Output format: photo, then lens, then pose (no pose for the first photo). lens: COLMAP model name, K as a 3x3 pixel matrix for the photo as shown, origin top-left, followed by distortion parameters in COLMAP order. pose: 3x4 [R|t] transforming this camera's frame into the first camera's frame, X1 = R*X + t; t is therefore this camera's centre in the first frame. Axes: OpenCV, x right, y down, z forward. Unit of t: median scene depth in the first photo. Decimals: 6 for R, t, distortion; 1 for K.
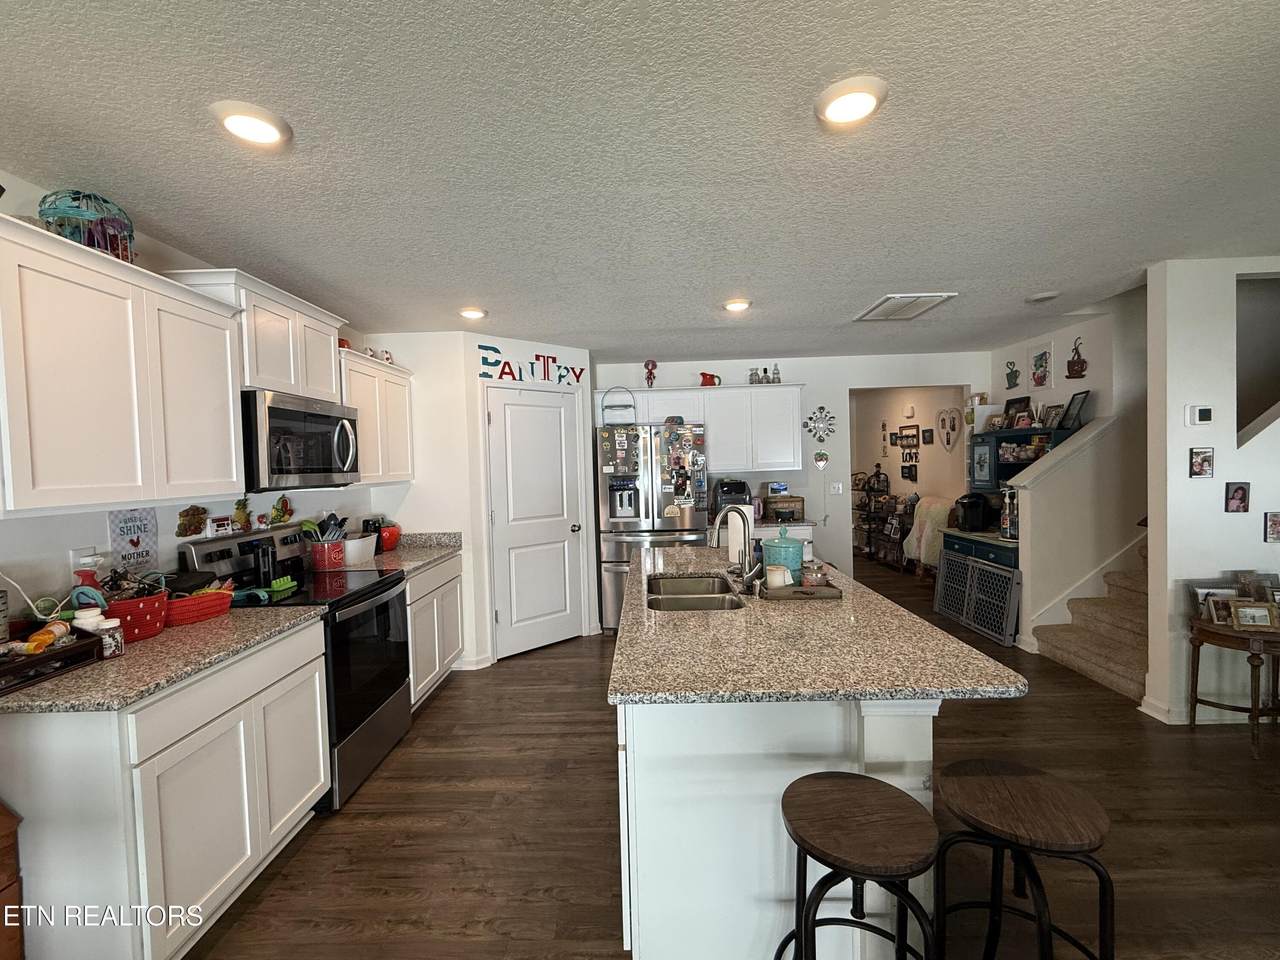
lens RADIAL K [[558.4, 0, 638.7], [0, 558.4, 483.4], [0, 0, 1]] dist [0.000230, -0.000001]
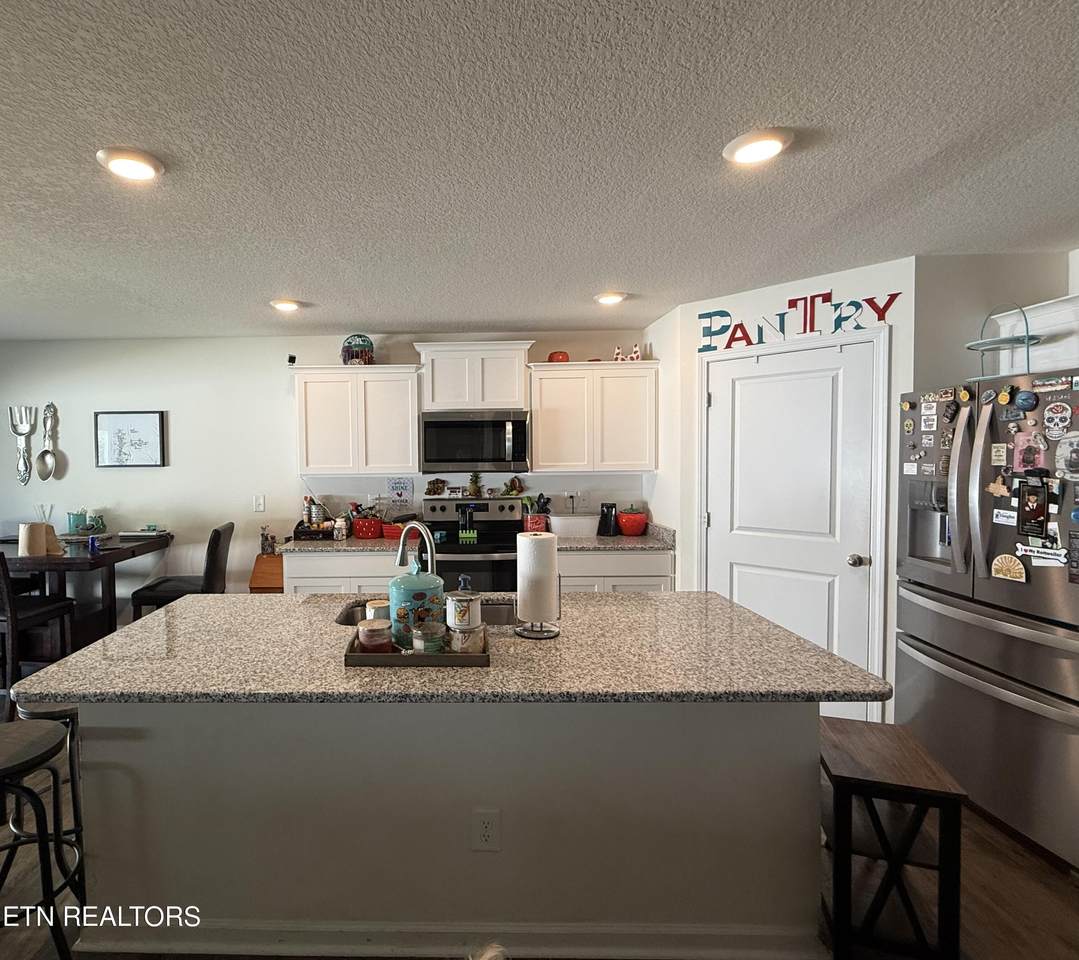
lens RADIAL K [[667.4, 0, 538.9], [0, 667.4, 480.9], [0, 0, 1]] dist [0.003782, 0.000948]
pose [[-0.013456, 0.068862, -0.997535, 0.697916], [-0.023011, 0.997340, 0.069159, -0.056996], [0.999645, 0.023885, -0.011836, 0.726582]]
